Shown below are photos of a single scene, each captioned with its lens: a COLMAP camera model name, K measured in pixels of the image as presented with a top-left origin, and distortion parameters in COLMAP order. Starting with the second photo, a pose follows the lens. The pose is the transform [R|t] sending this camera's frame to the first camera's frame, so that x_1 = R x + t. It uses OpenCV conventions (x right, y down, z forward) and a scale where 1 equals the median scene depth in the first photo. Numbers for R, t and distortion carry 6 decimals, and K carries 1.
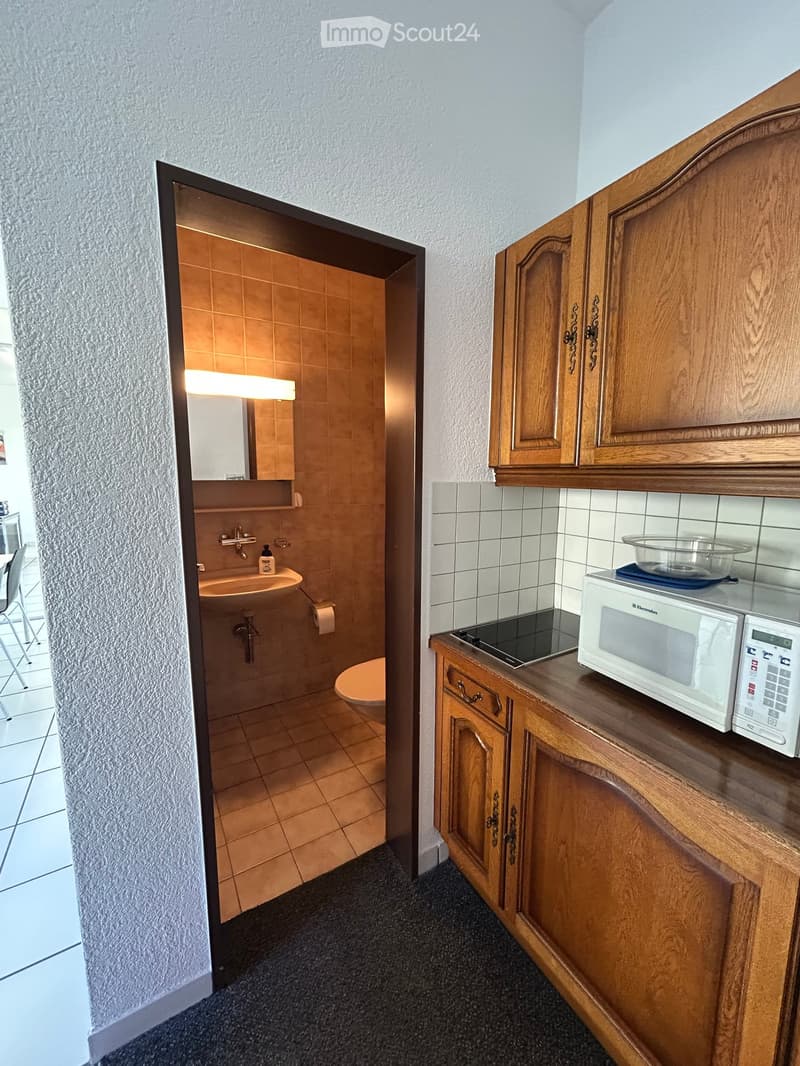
lens RADIAL K [[431.7, 0, 400.1], [0, 431.7, 530.8], [0, 0, 1]] dist [-0.001677, -0.000195]
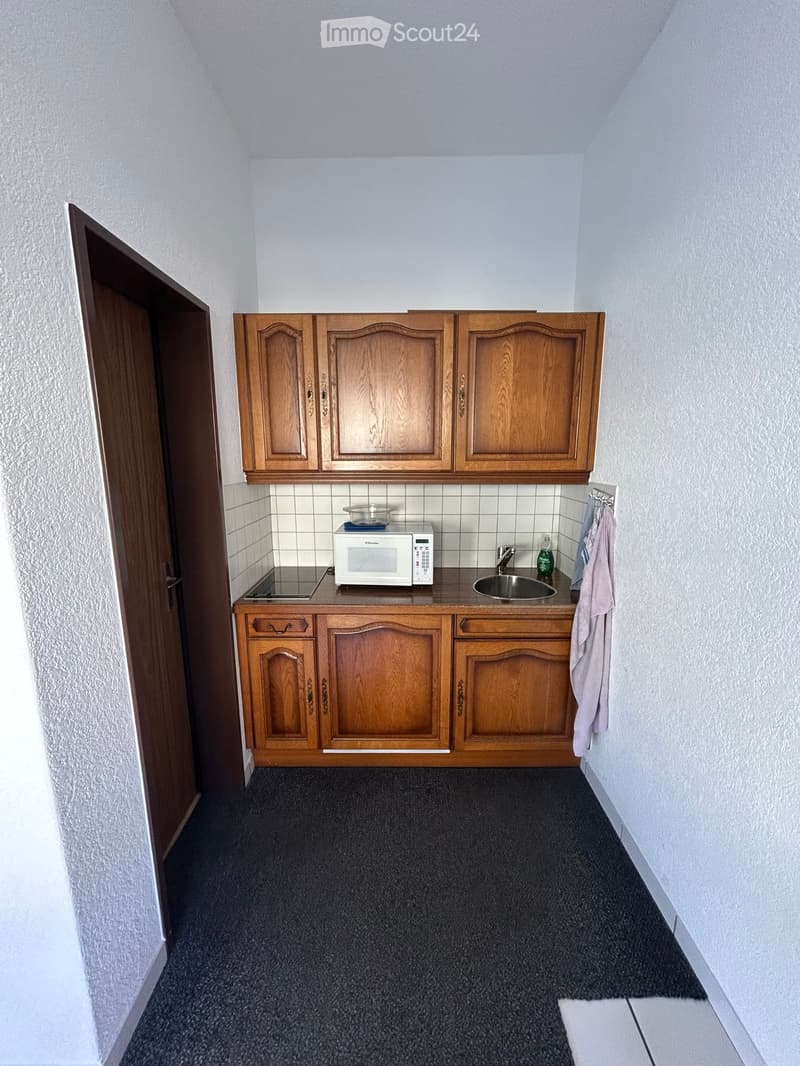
lens RADIAL K [[431.7, 0, 400.3], [0, 431.7, 531.3], [0, 0, 1]] dist [-0.001677, -0.000195]
pose [[0.516522, -0.162335, 0.840745, -0.993446], [0.121282, 0.985836, 0.115838, -0.084075], [-0.847641, 0.042134, 0.528894, -0.167473]]
